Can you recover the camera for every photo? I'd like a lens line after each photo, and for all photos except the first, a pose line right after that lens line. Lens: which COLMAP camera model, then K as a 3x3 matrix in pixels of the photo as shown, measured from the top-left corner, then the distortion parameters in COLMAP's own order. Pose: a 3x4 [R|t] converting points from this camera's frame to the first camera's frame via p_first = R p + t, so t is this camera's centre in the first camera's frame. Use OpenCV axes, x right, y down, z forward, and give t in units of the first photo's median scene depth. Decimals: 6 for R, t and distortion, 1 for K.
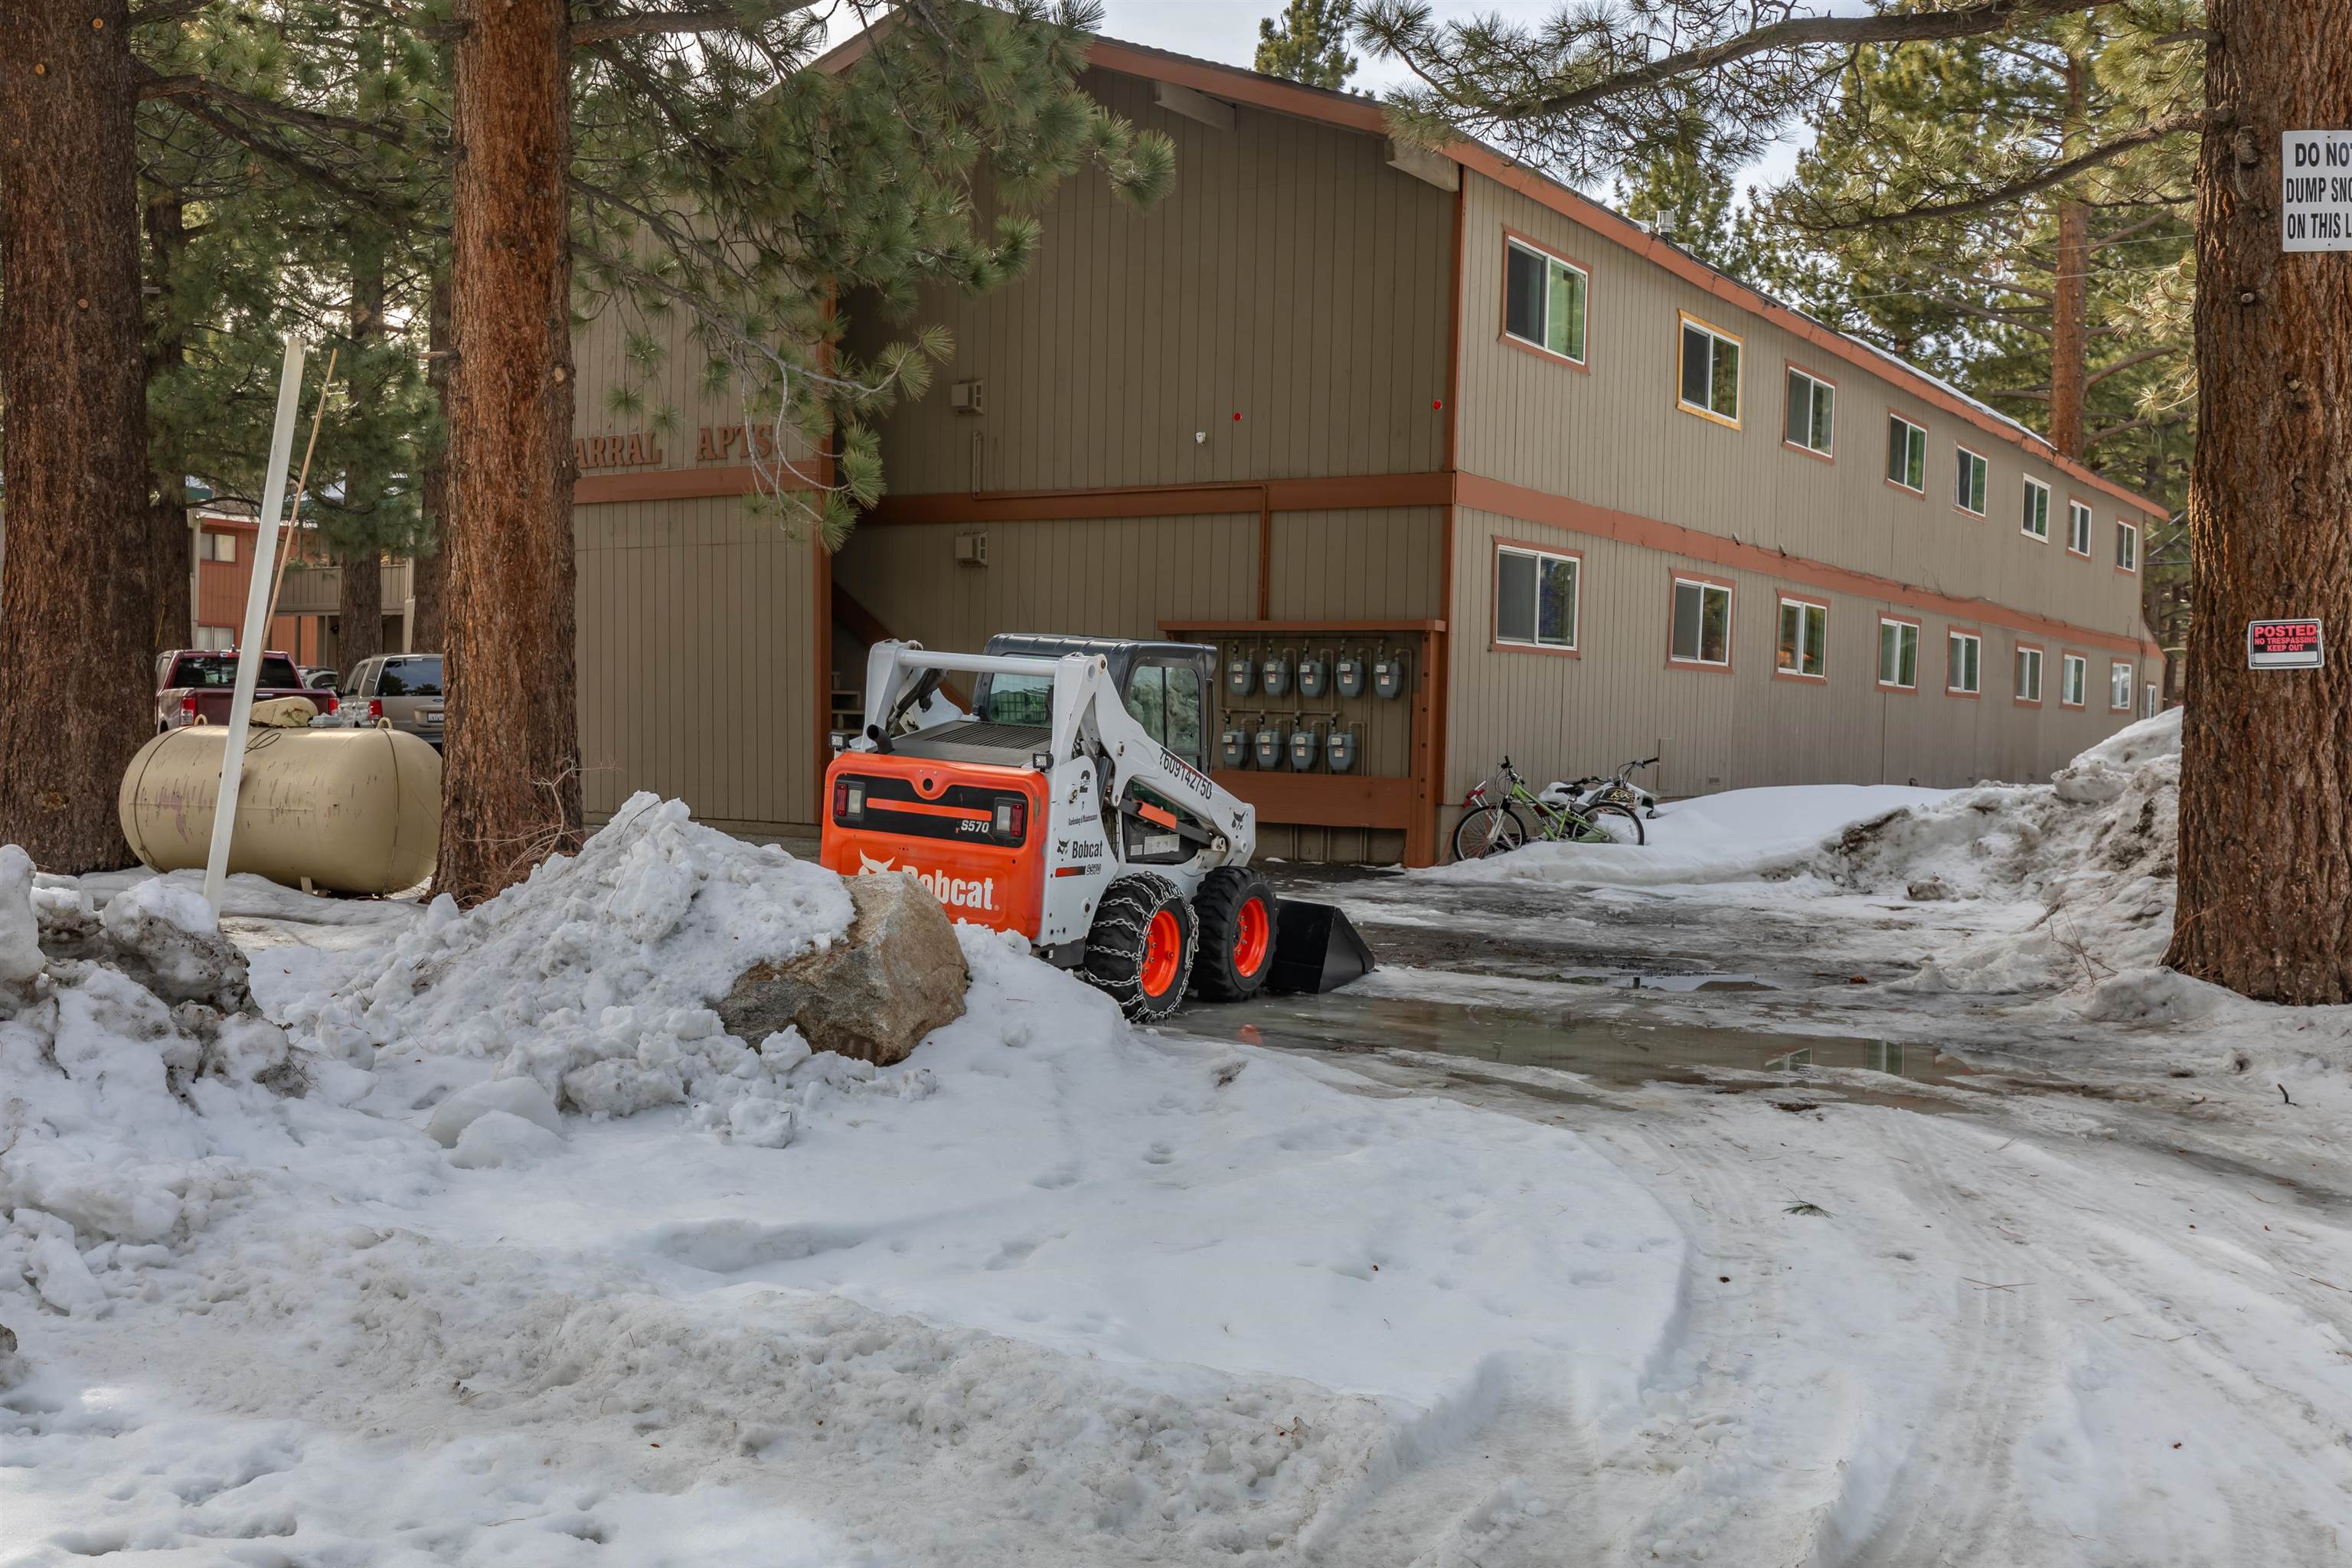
lens RADIAL K [[2305.0, 0, 1273.8], [0, 2305.0, 778.4], [0, 0, 1]] dist [0.005206, 0.007931]
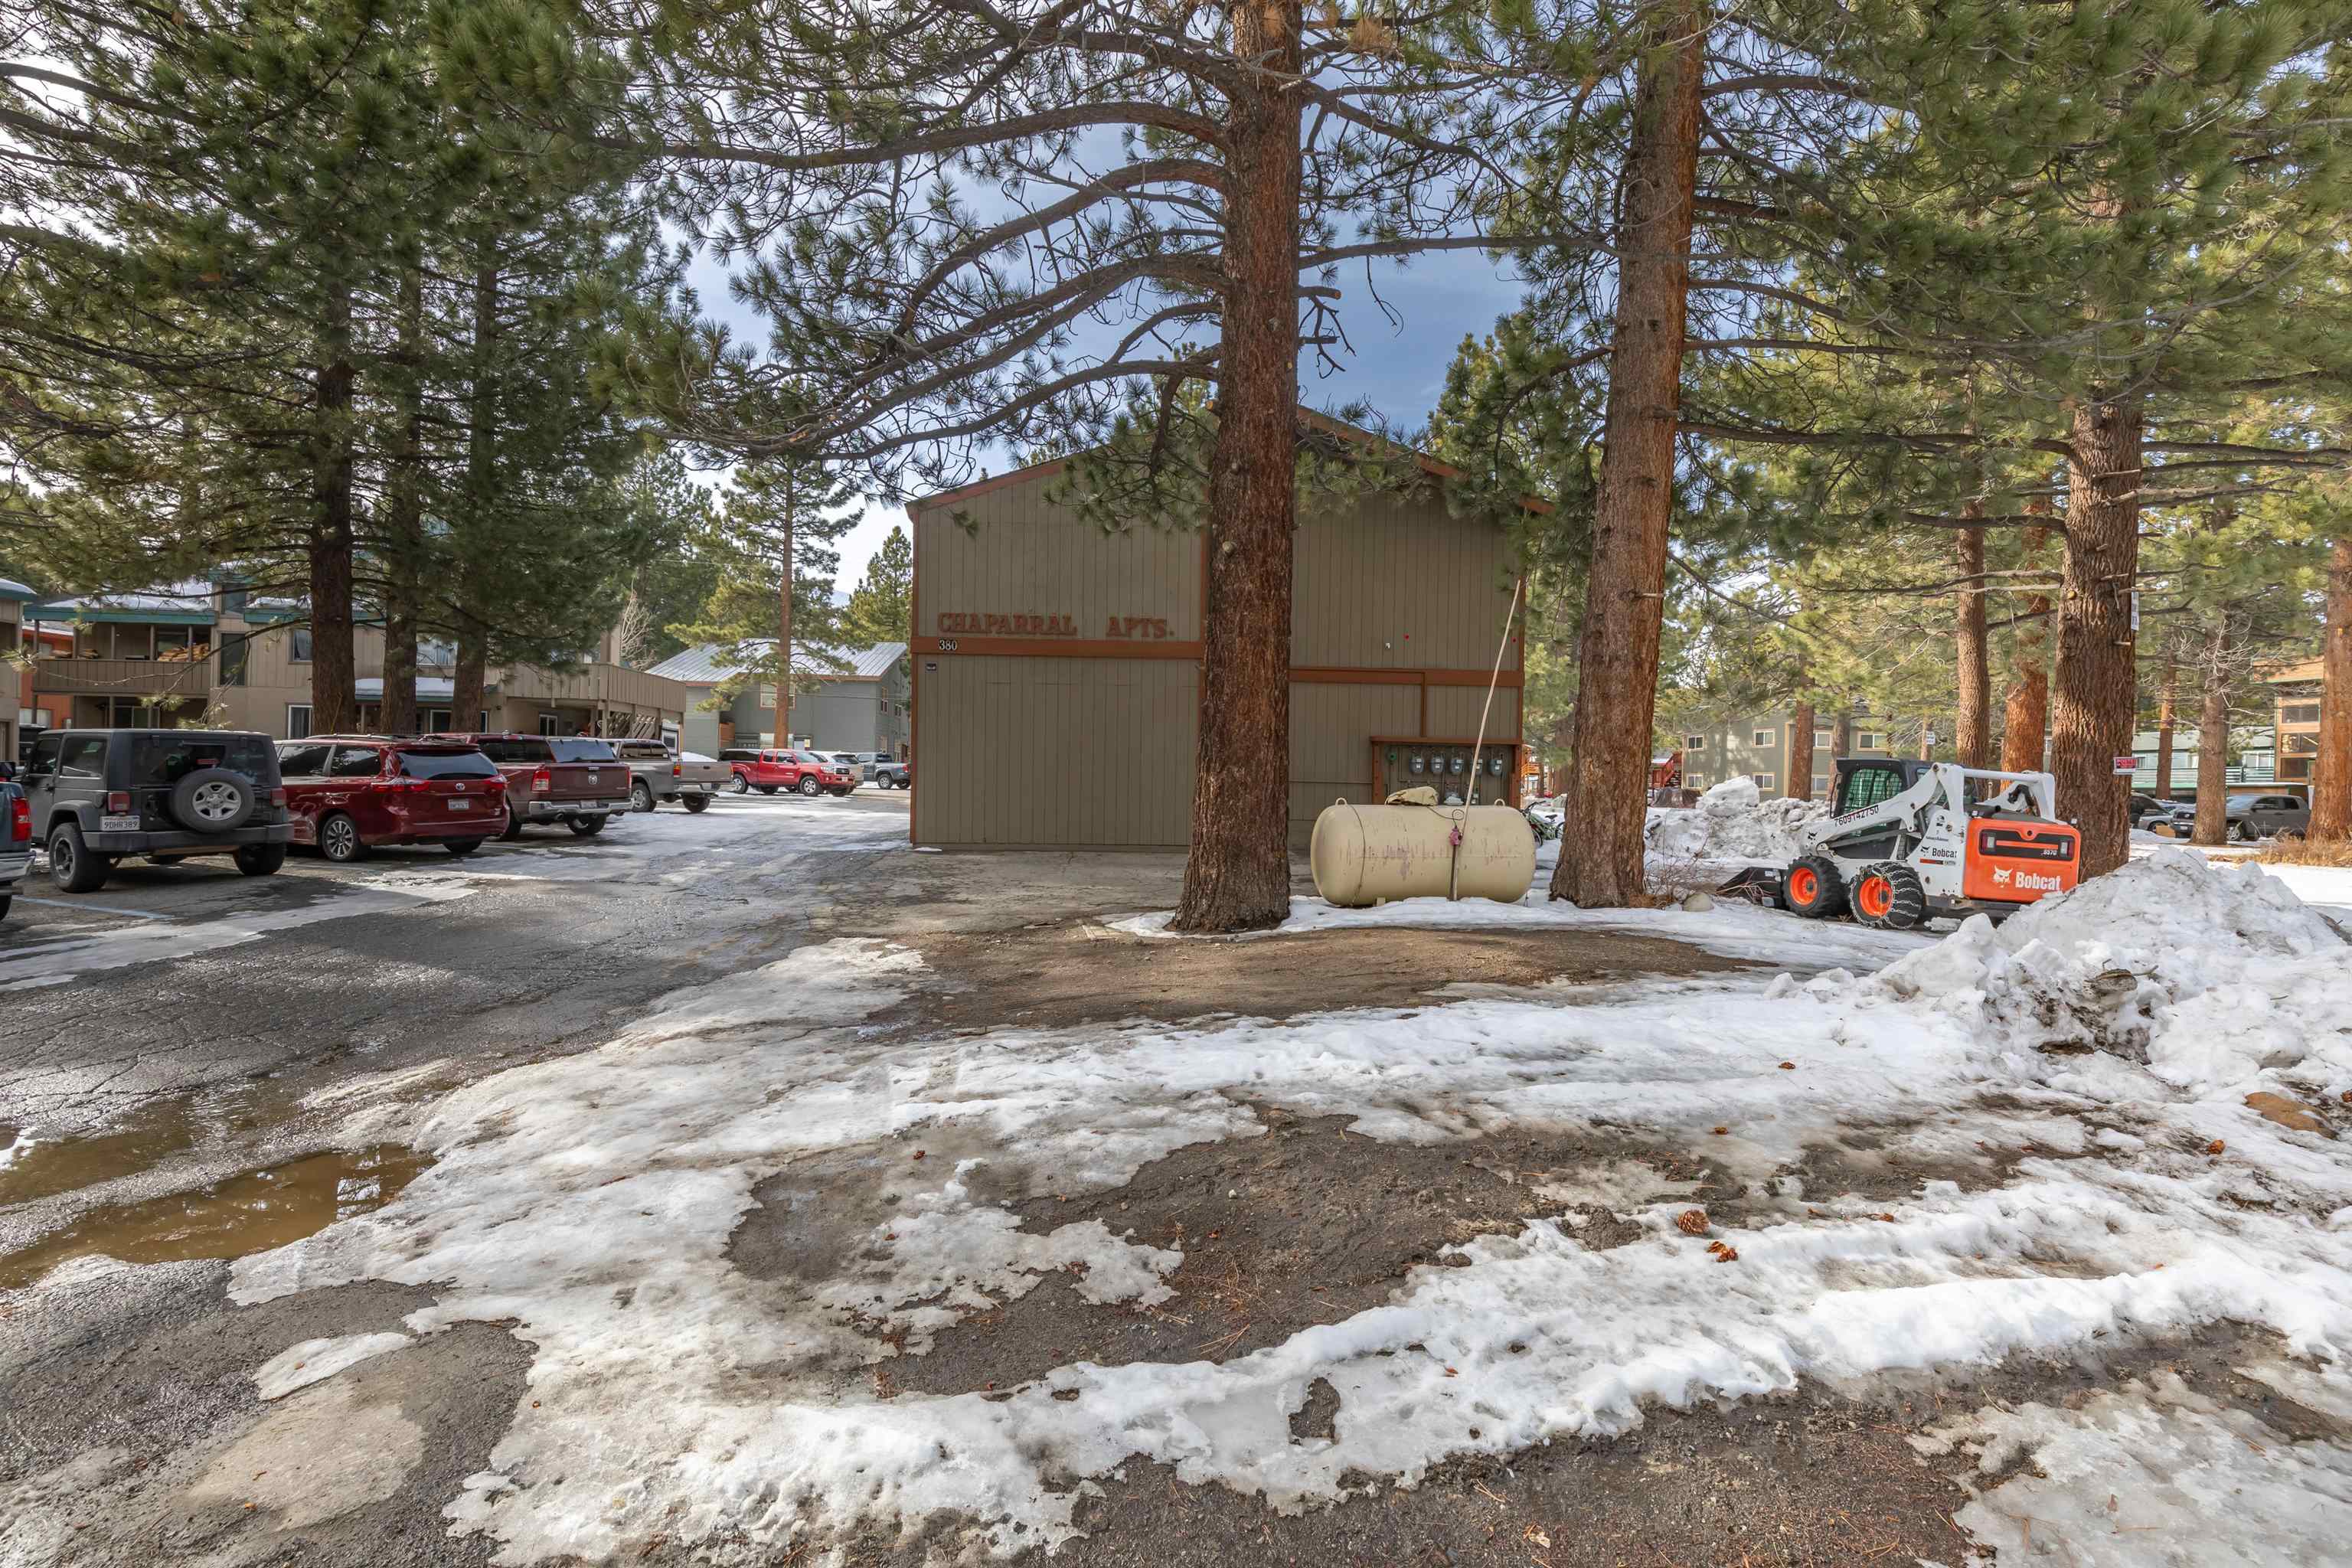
lens RADIAL K [[1054.5, 0, 1229.0], [0, 1054.5, 786.6], [0, 0, 1]] dist [0.010263, -0.000782]
pose [[0.803819, -0.009864, 0.594793, -1.304087], [0.012100, 0.999927, 0.000231, -0.049057], [-0.594751, 0.007012, 0.803879, 0.637220]]
